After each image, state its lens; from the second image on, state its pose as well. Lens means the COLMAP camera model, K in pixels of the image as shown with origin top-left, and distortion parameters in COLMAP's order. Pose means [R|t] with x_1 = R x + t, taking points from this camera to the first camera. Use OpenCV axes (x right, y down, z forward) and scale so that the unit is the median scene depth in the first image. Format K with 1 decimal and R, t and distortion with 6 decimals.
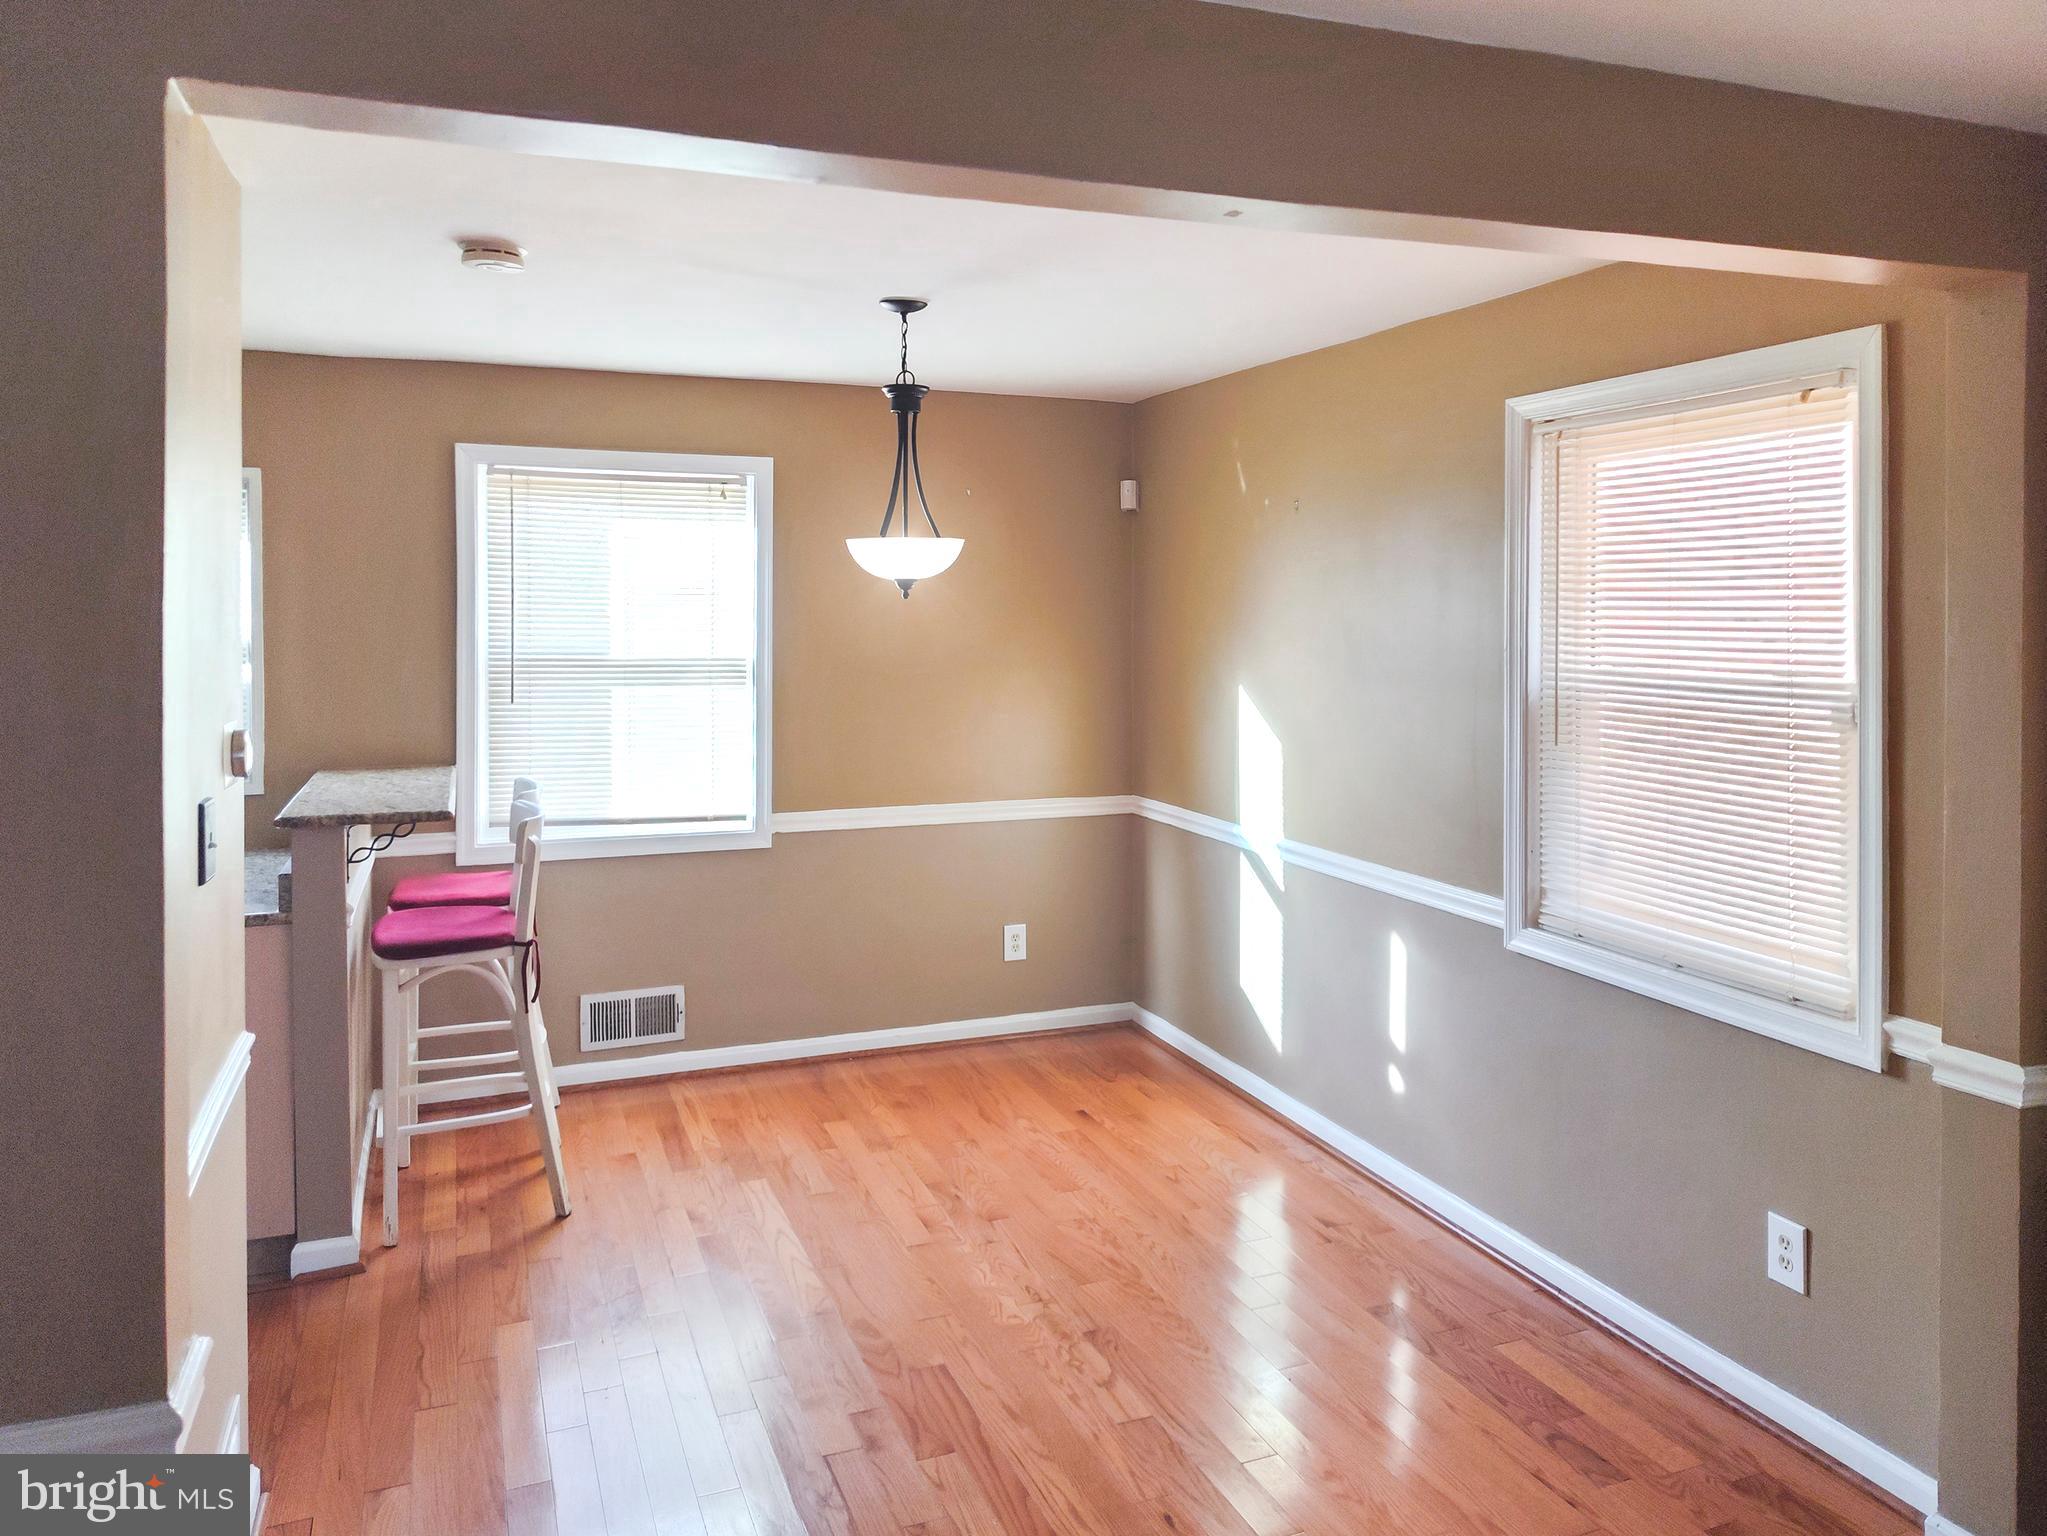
lens RADIAL K [[1439.7, 0, 1059.0], [0, 1439.7, 615.2], [0, 0, 1]] dist [0.029342, -0.051040]
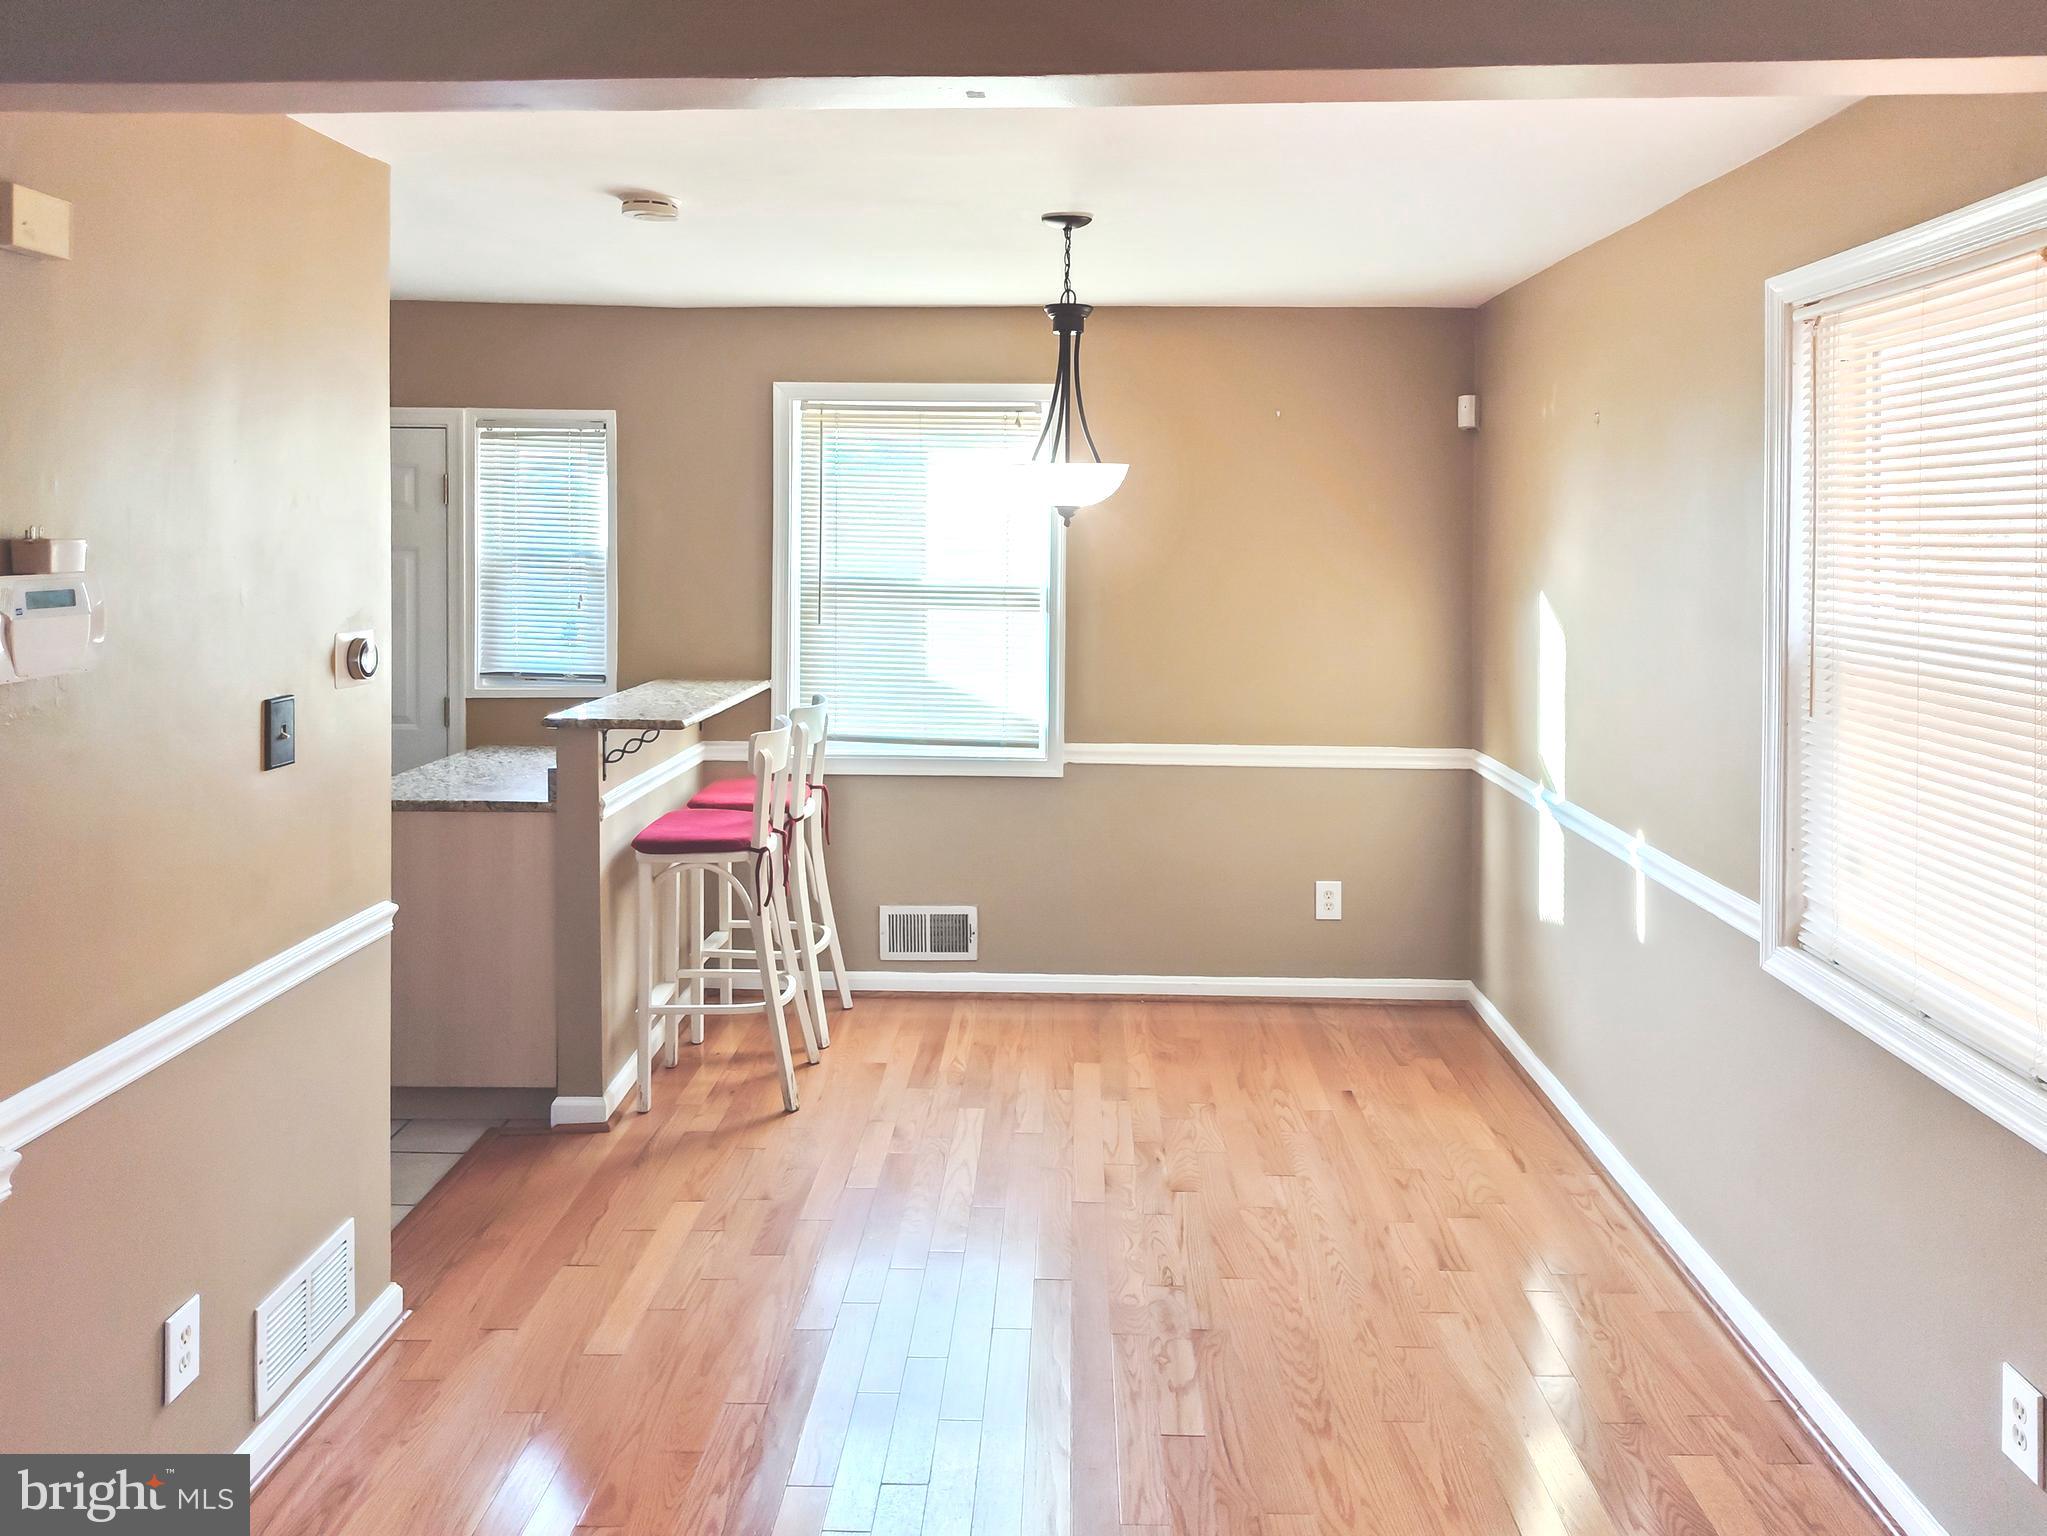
lens RADIAL K [[1469.3, 0, 1048.8], [0, 1469.3, 536.4], [0, 0, 1]] dist [-0.003023, -0.017971]
pose [[0.914933, 0.006104, -0.403561, 0.234768], [-0.007997, 0.999964, -0.003004, -0.001867], [0.403528, 0.005976, 0.914948, 0.085434]]
